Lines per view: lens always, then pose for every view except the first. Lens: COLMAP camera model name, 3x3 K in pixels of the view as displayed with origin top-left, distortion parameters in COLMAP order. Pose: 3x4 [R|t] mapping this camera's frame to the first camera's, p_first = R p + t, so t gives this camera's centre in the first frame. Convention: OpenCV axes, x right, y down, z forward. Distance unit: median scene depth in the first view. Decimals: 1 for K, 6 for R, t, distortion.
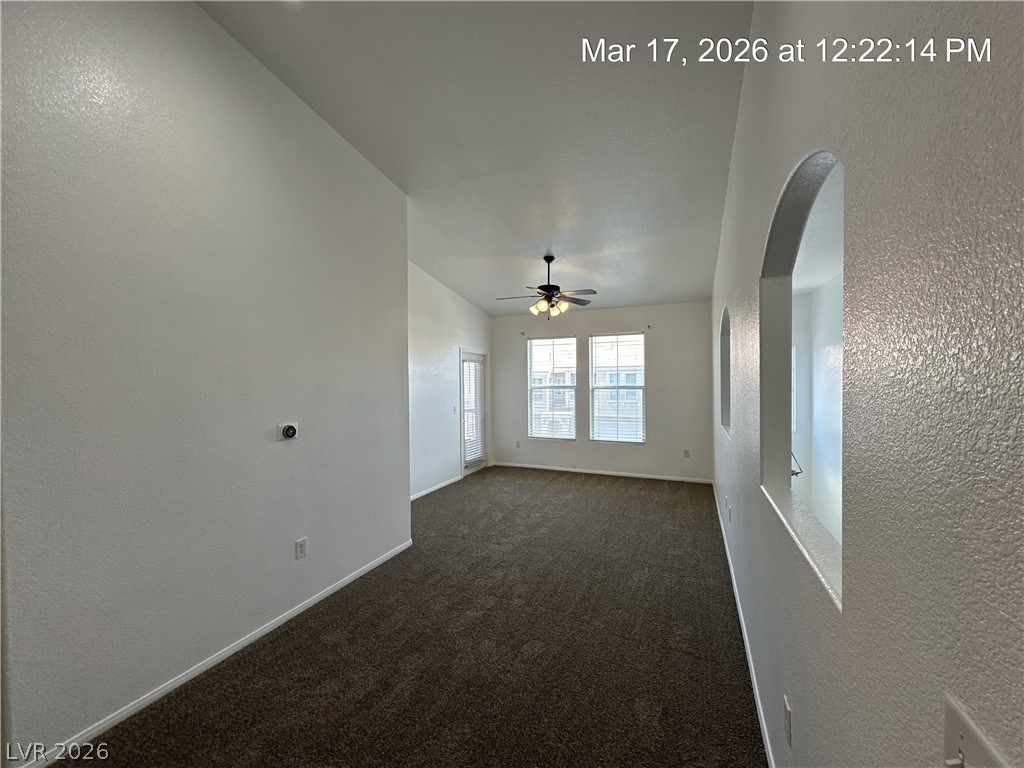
lens RADIAL K [[407.4, 0, 508.8], [0, 407.4, 382.6], [0, 0, 1]] dist [0.001871, 0.000152]
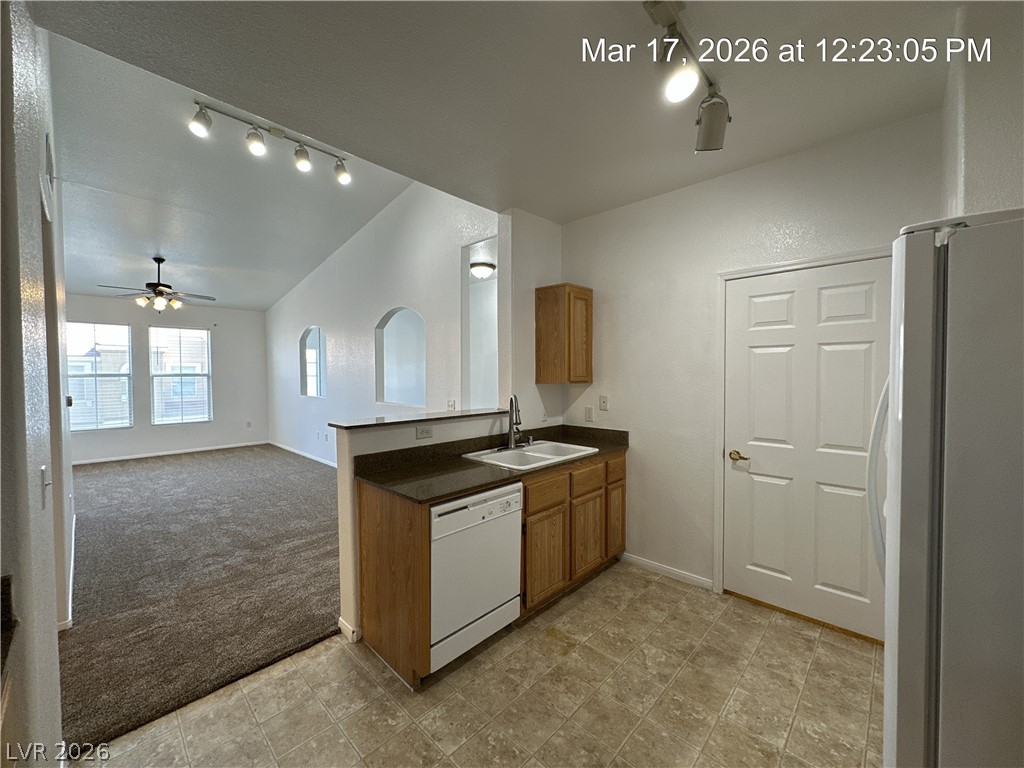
lens RADIAL K [[407.4, 0, 514.3], [0, 407.4, 385.3], [0, 0, 1]] dist [0.001871, 0.000152]
pose [[0.331822, -0.019199, 0.943147, -0.508118], [0.004406, 0.999814, 0.018803, 0.023725], [-0.943332, -0.002083, 0.331845, -0.247559]]
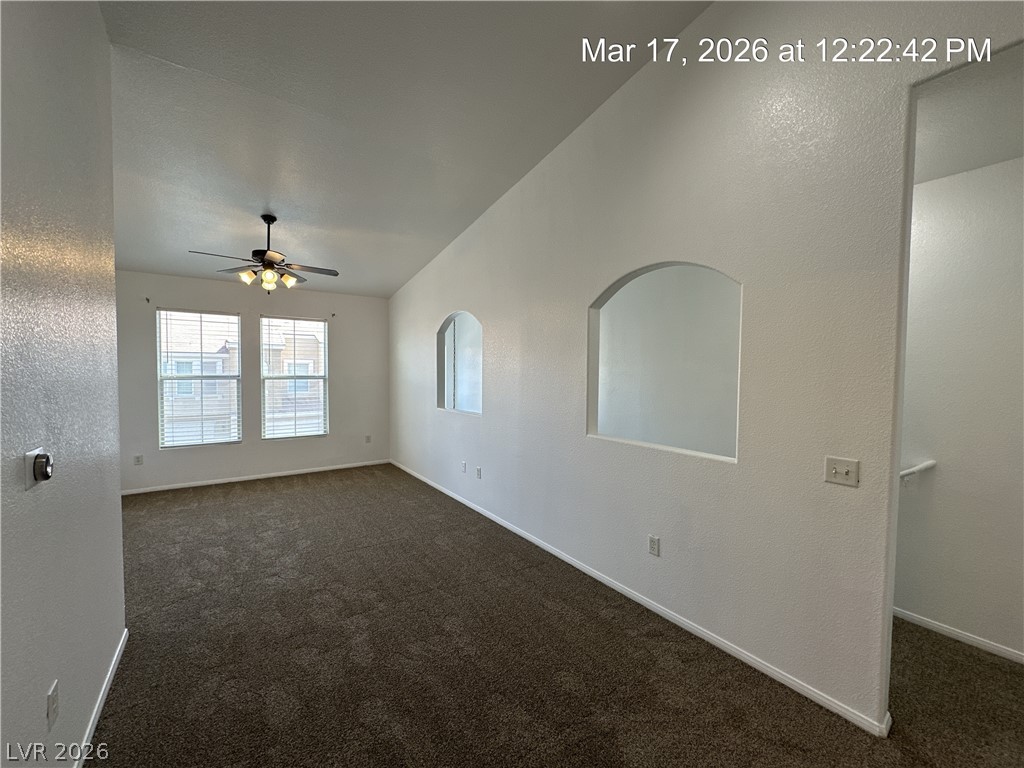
lens RADIAL K [[407.4, 0, 514.3], [0, 407.4, 385.8], [0, 0, 1]] dist [0.001871, 0.000152]
pose [[0.507712, -0.016317, 0.861372, -0.277080], [-0.009687, 0.999649, 0.024646, 0.003553], [-0.861472, -0.020857, 0.507376, 0.124338]]
